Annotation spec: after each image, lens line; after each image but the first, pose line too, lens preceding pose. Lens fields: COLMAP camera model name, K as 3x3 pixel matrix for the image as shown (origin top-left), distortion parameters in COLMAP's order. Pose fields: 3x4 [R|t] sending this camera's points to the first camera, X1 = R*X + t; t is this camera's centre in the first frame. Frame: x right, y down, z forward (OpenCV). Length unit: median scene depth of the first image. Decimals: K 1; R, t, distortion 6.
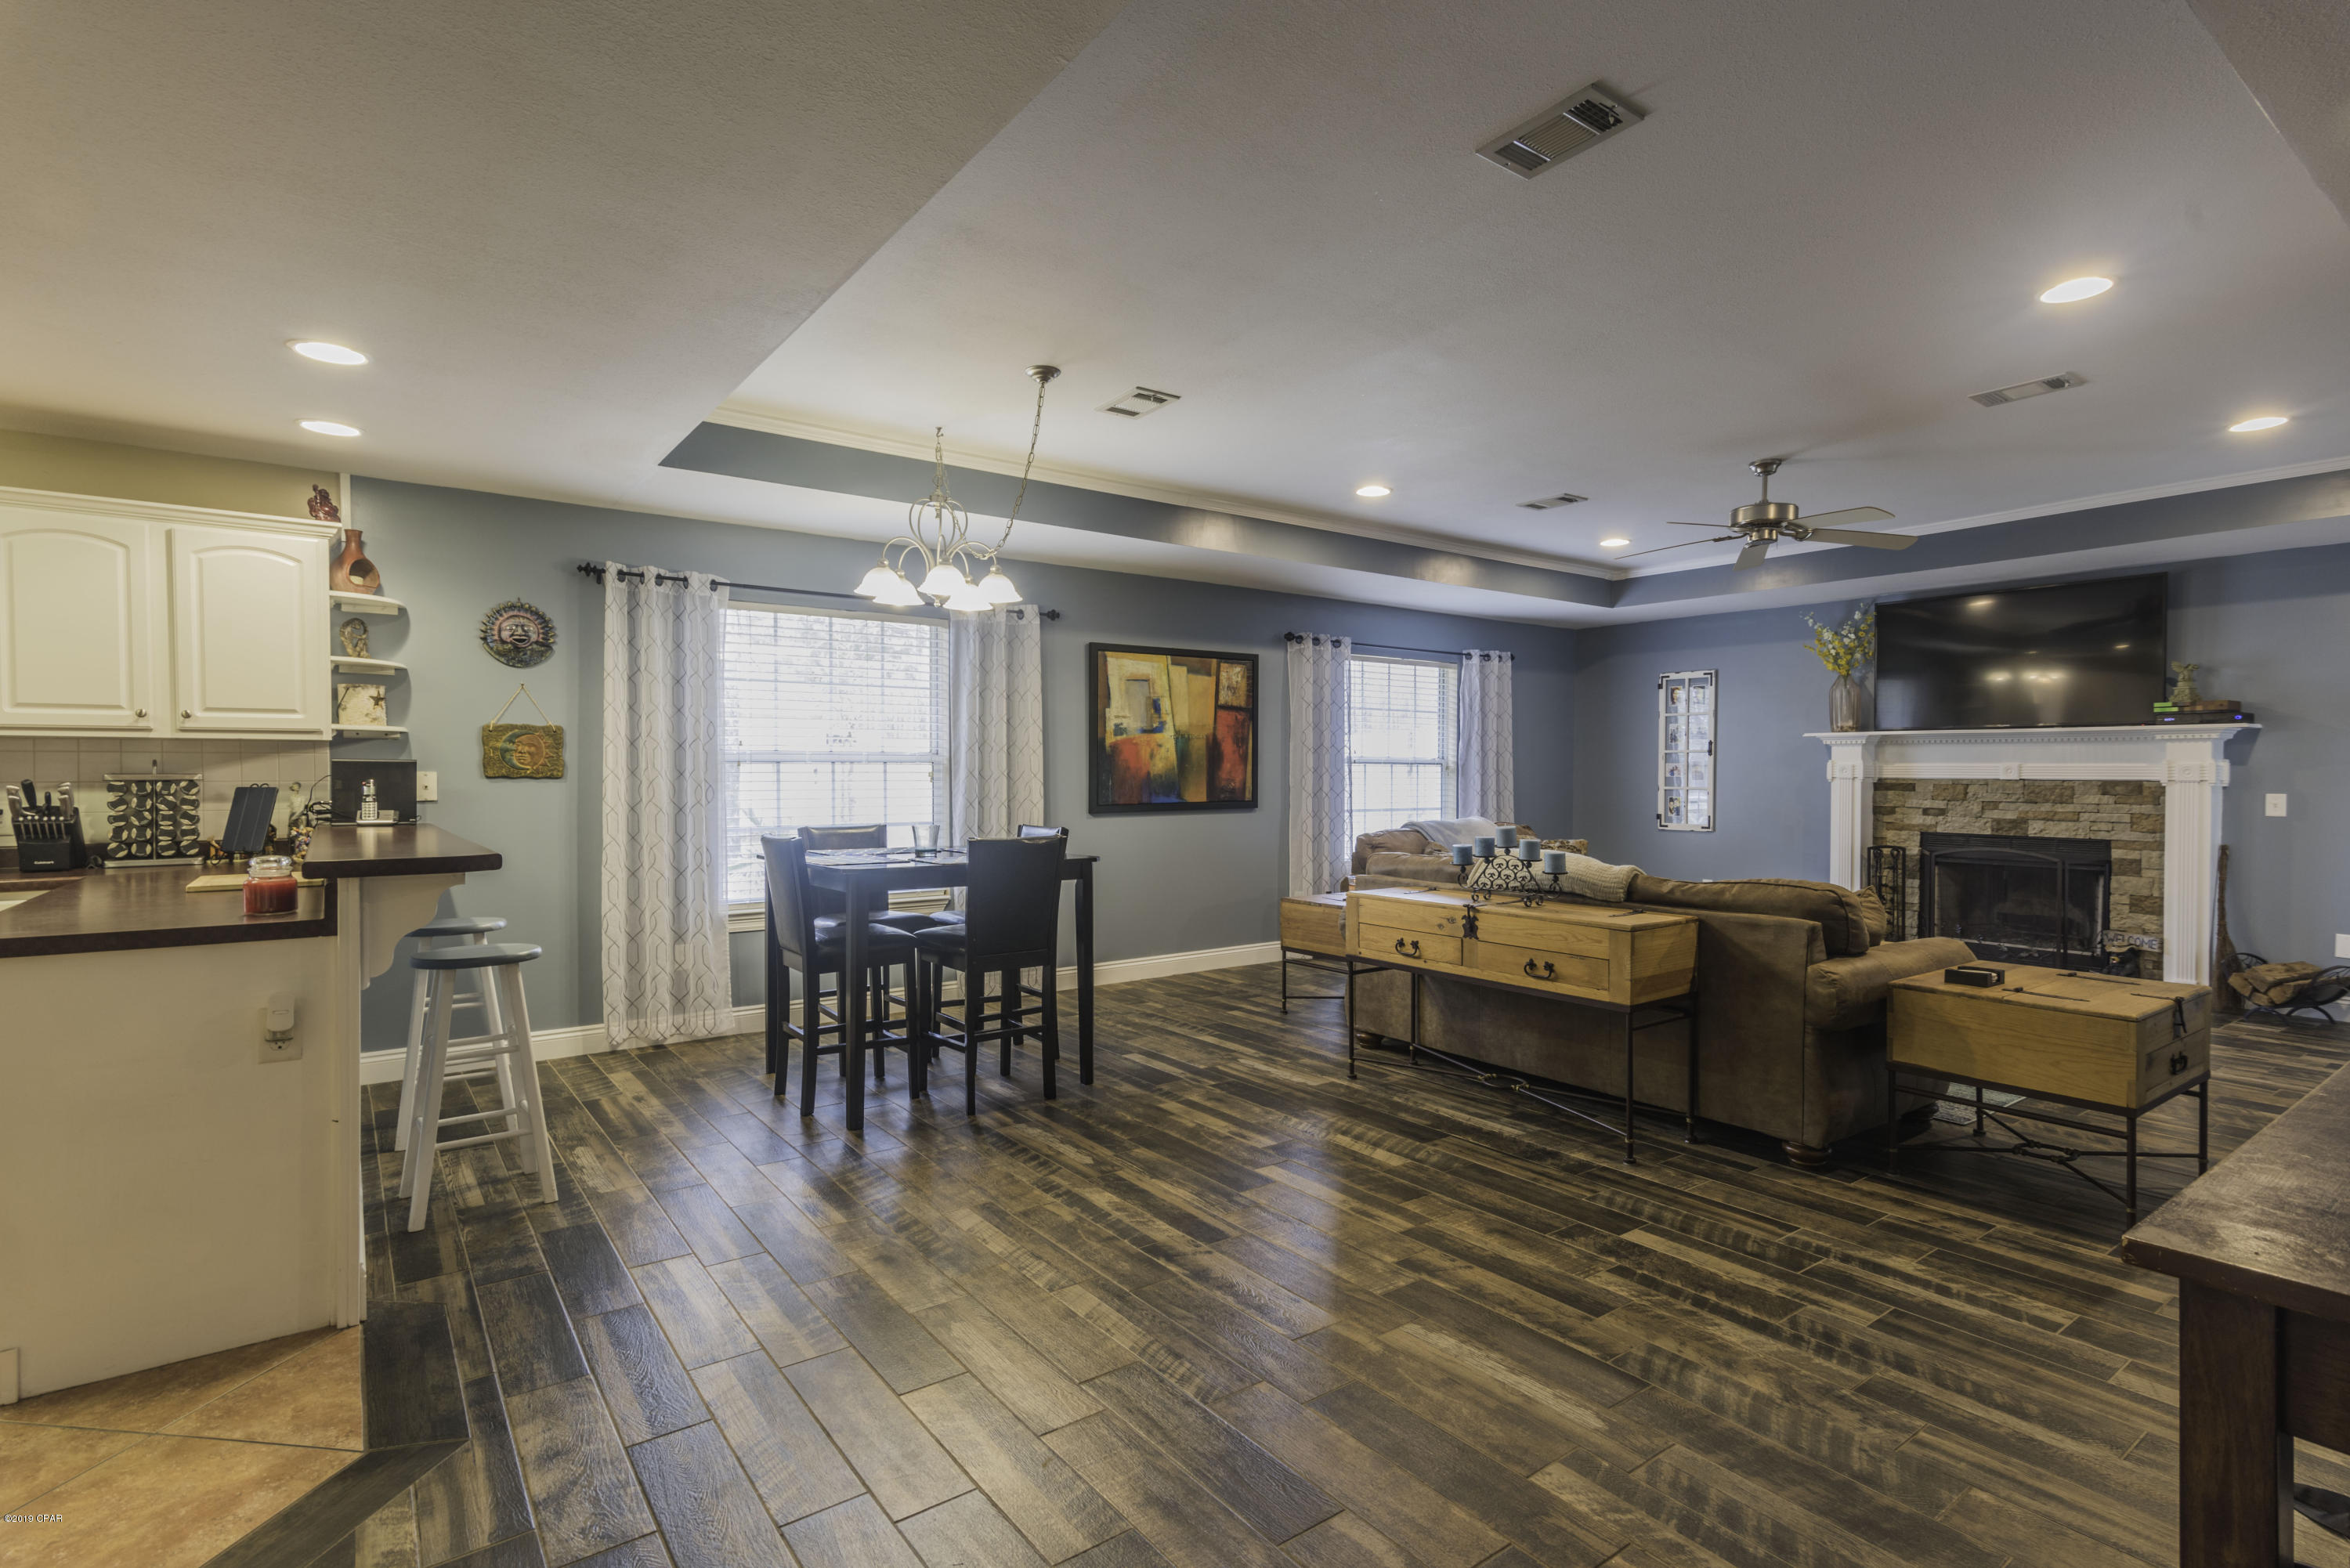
lens RADIAL K [[1133.0, 0, 1177.8], [0, 1133.0, 791.0], [0, 0, 1]] dist [0.017239, 0.000817]
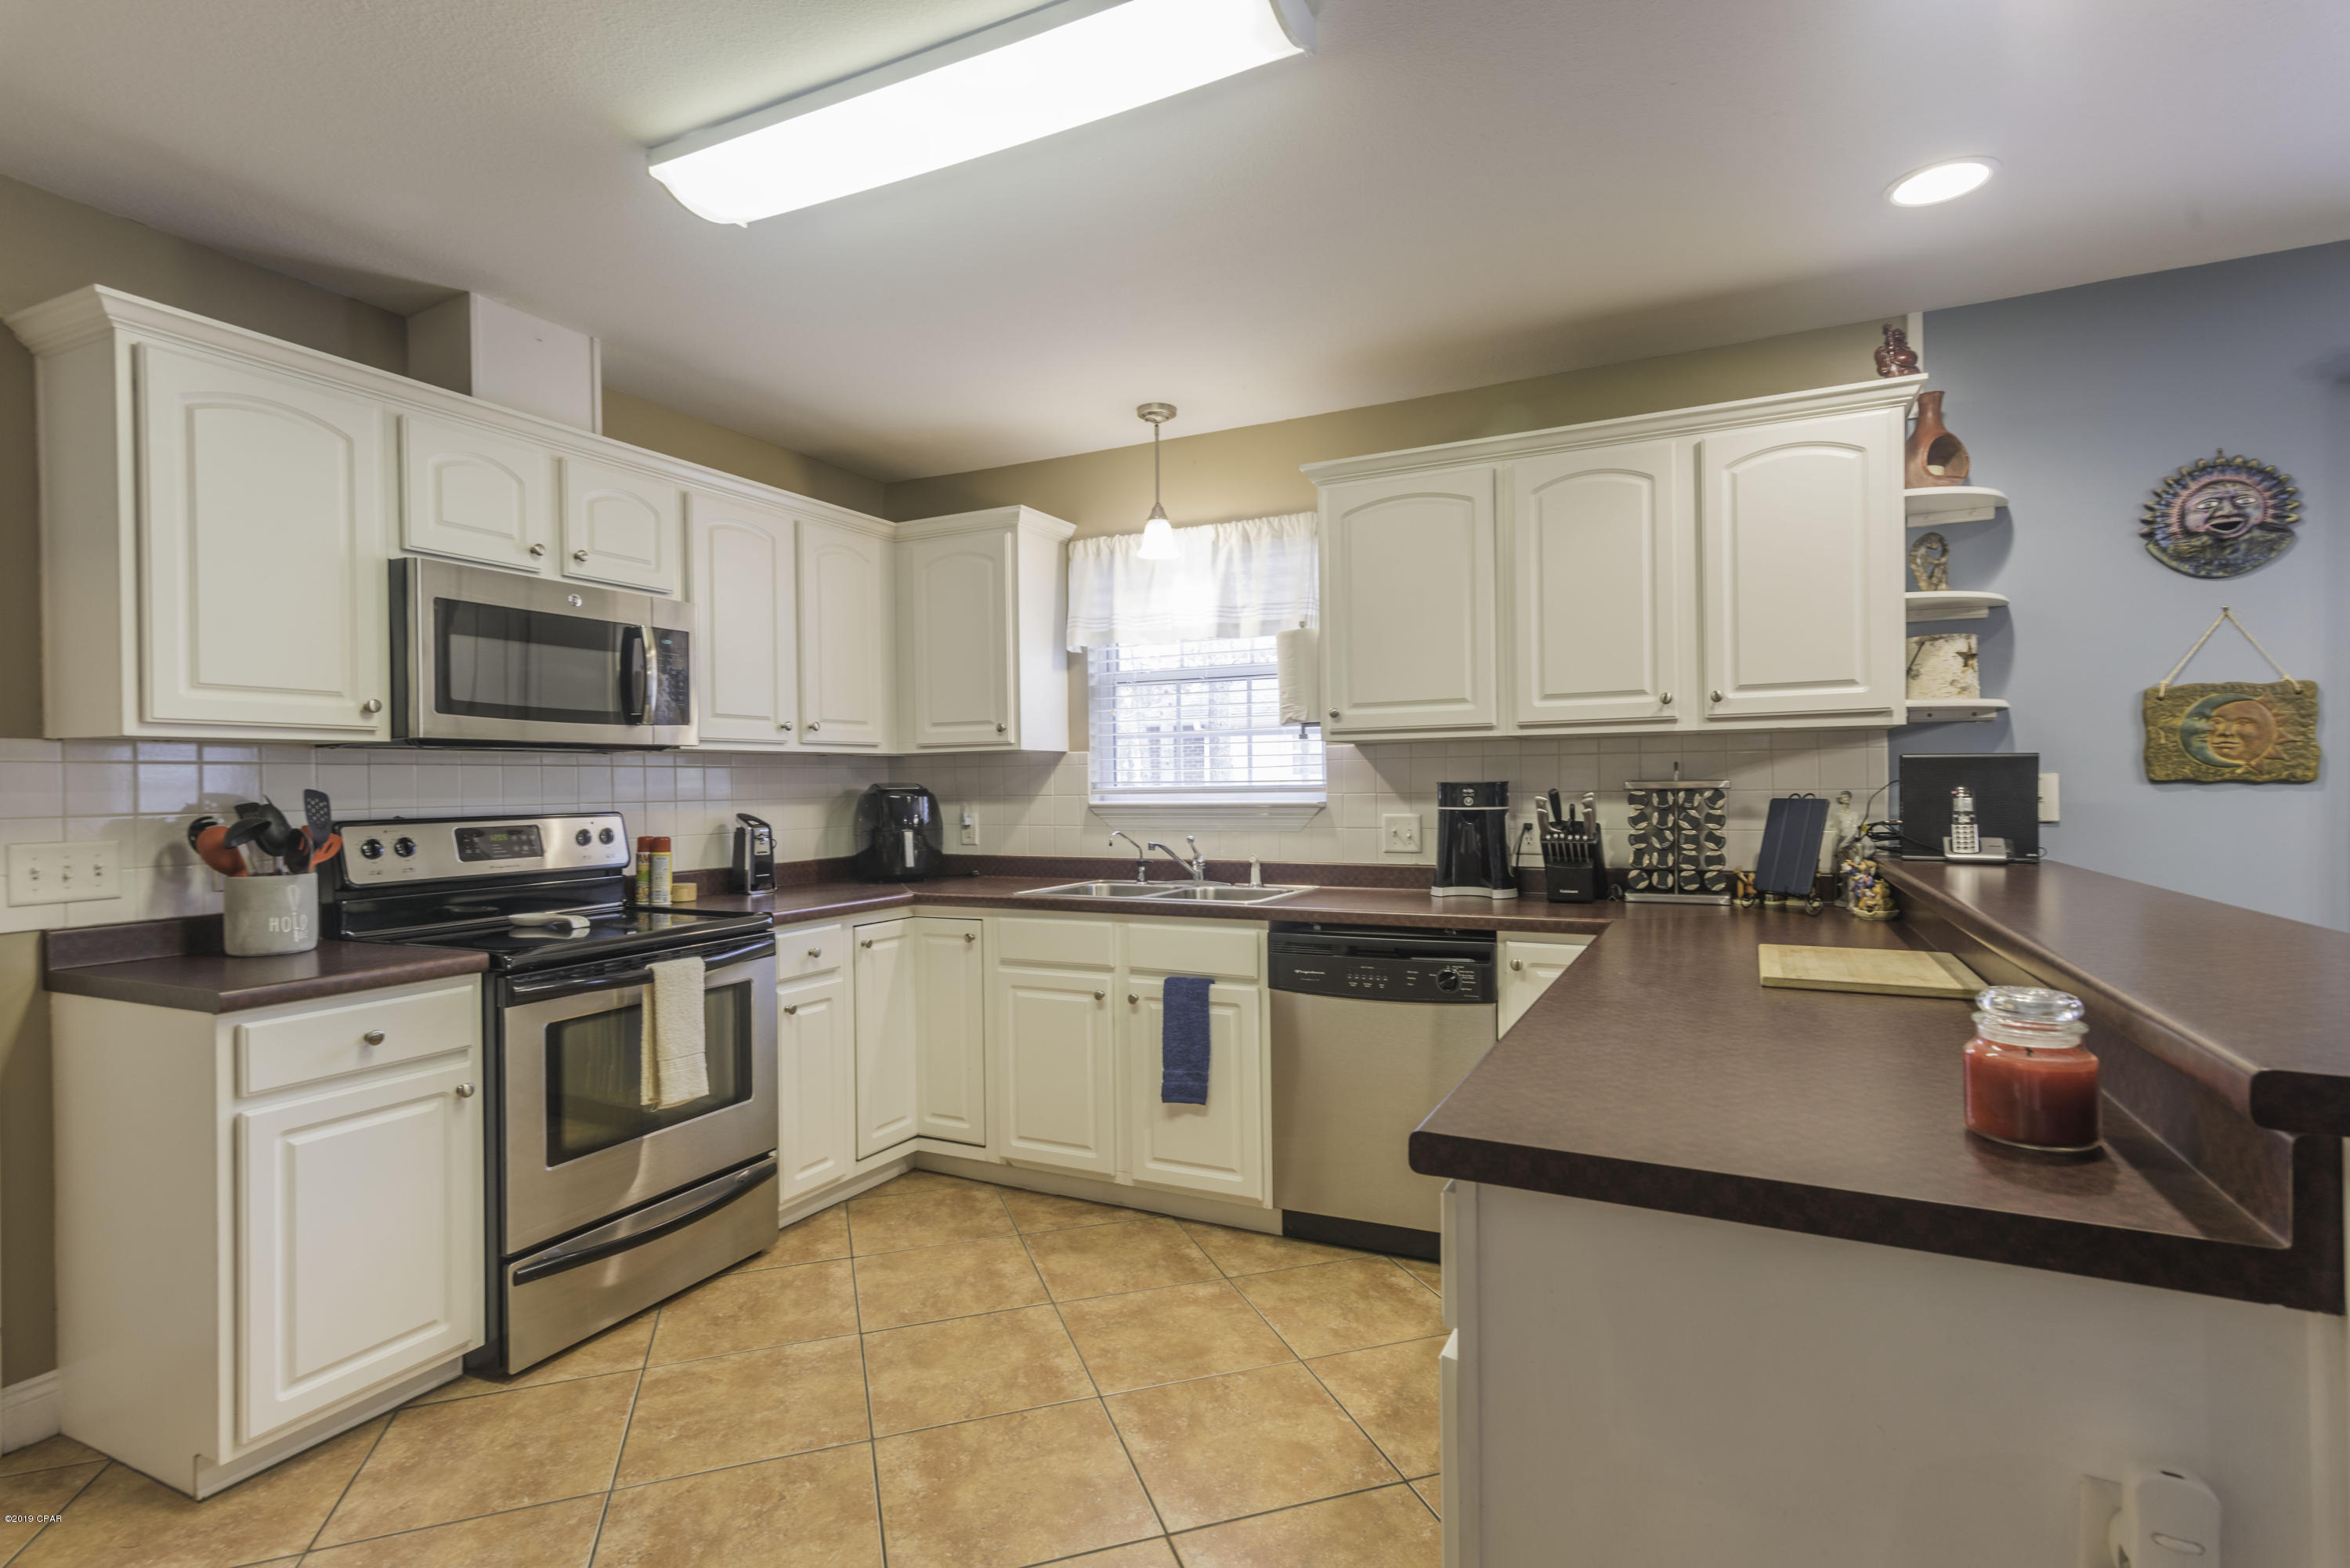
lens RADIAL K [[1133.0, 0, 1175.8], [0, 1133.0, 786.0], [0, 0, 1]] dist [0.017239, 0.000817]
pose [[0.454480, -0.003161, -0.890751, -0.327244], [-0.002584, 0.999985, -0.004867, -0.005869], [0.890753, 0.004514, 0.454465, 0.321656]]
